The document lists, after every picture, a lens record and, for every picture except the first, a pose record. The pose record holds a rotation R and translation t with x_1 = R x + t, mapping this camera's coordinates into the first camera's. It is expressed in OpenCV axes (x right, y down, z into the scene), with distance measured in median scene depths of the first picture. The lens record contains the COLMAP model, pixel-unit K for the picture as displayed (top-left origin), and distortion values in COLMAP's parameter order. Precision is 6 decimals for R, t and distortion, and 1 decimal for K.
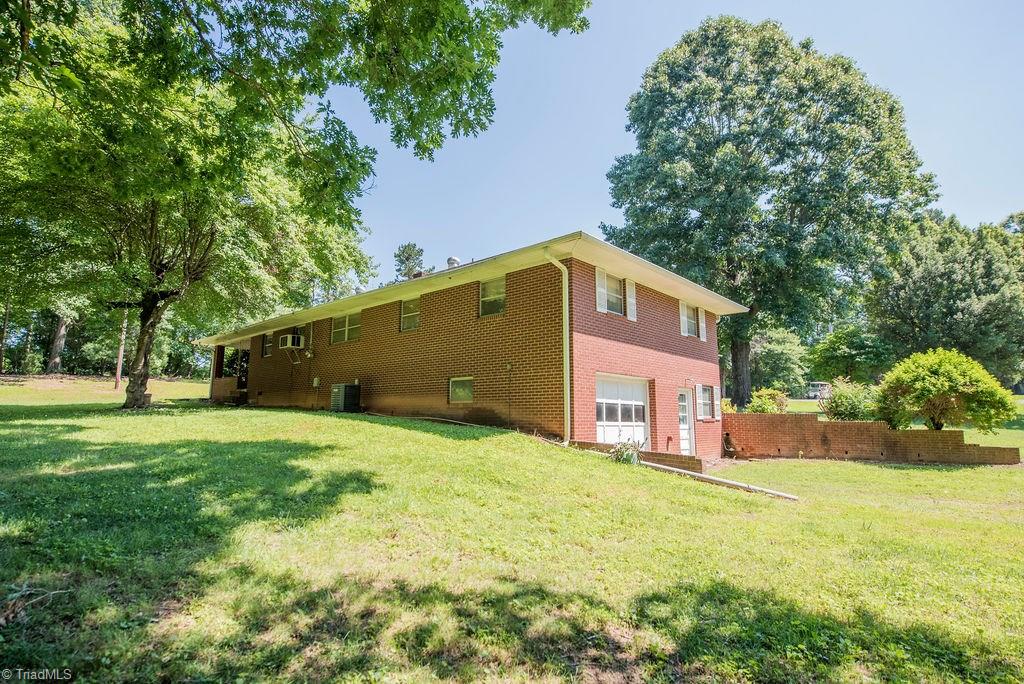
lens RADIAL K [[532.2, 0, 512.0], [0, 532.2, 342.0], [0, 0, 1]] dist [-0.000583, -0.000464]
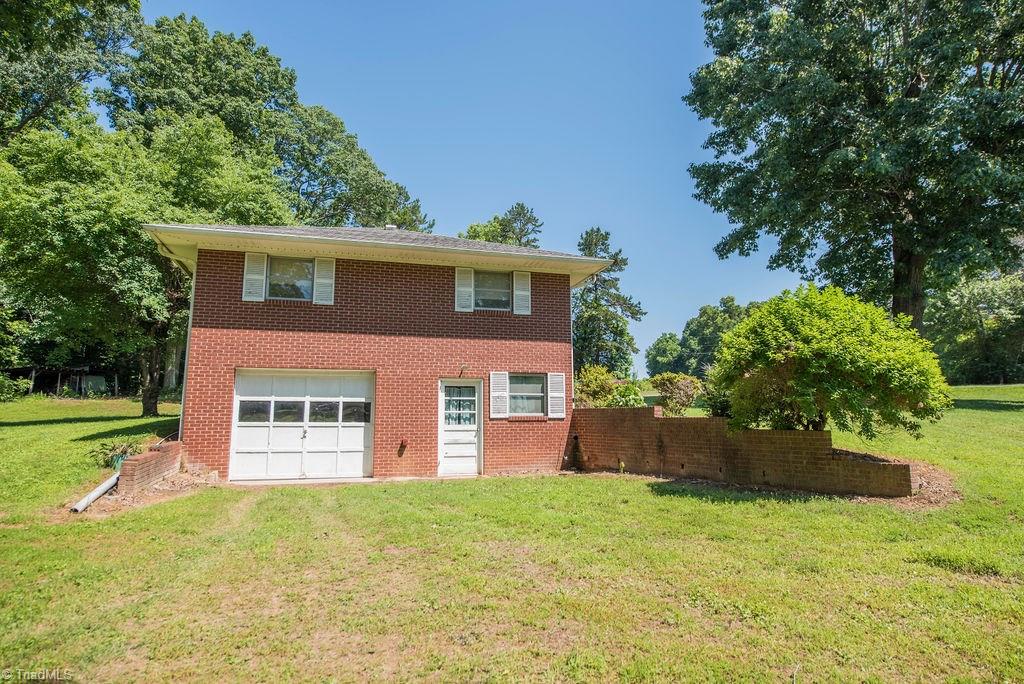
lens RADIAL K [[588.8, 0, 512.0], [0, 588.8, 342.0], [0, 0, 1]] dist [0.000397, 0.000211]
pose [[0.841841, -0.083470, -0.533232, 0.934356], [0.086629, 0.996056, -0.019153, 0.061098], [0.532728, -0.030070, 0.845752, 0.329834]]
